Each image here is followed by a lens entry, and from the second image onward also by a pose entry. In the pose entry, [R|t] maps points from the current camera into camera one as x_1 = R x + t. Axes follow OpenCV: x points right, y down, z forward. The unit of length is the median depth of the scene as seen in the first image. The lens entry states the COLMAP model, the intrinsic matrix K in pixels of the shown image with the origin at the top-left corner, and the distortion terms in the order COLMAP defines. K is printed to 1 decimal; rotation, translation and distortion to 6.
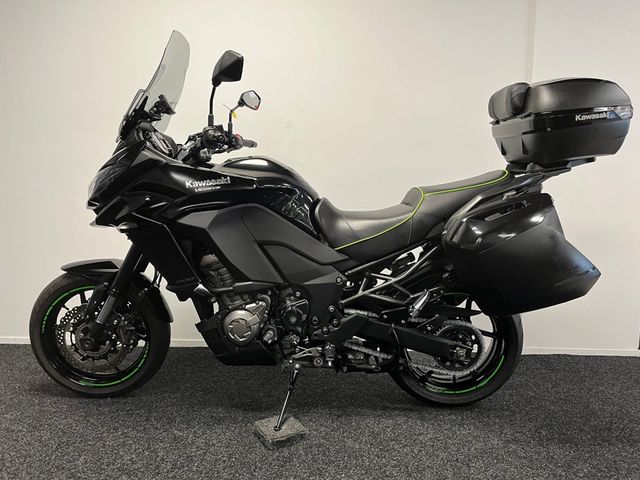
lens RADIAL K [[480.6, 0, 320.0], [0, 480.6, 240.0], [0, 0, 1]] dist [0.003709, -0.003688]
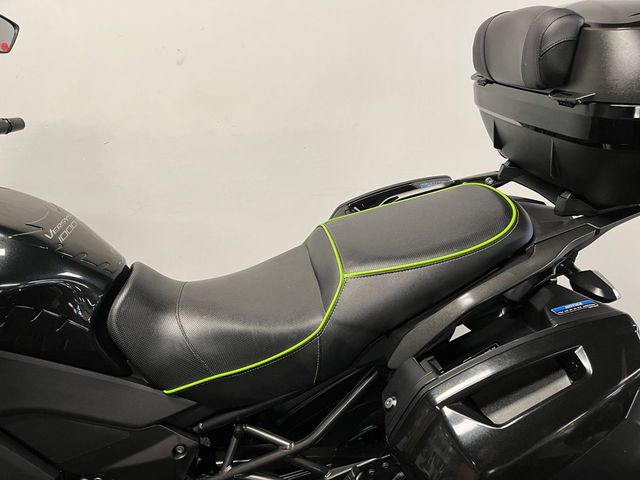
lens RADIAL K [[480.6, 0, 320.0], [0, 480.6, 240.0], [0, 0, 1]] dist [0.003709, -0.003688]
pose [[0.991381, -0.073415, 0.108503, 0.143801], [0.046671, 0.971806, 0.231118, -0.229814], [-0.122412, -0.224062, 0.966856, 0.555416]]
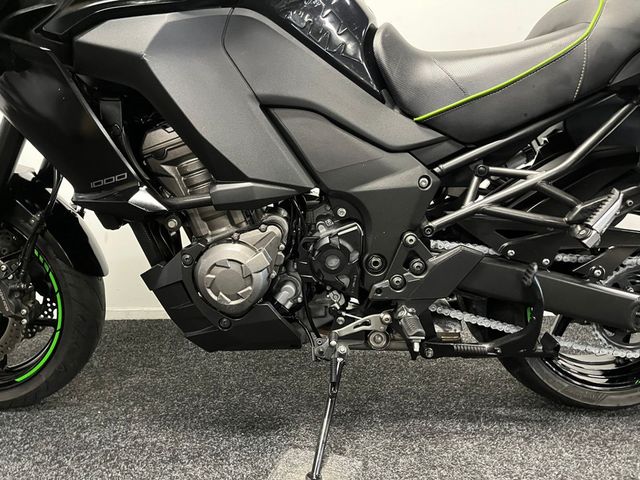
lens RADIAL K [[478.0, 0, 321.6], [0, 478.0, 248.5], [0, 0, 1]] dist [0.005957, -0.001842]
pose [[0.999738, -0.021673, 0.007299, -0.072239], [0.020913, 0.995567, 0.091700, 0.104523], [-0.009254, -0.091523, 0.995760, 0.494822]]
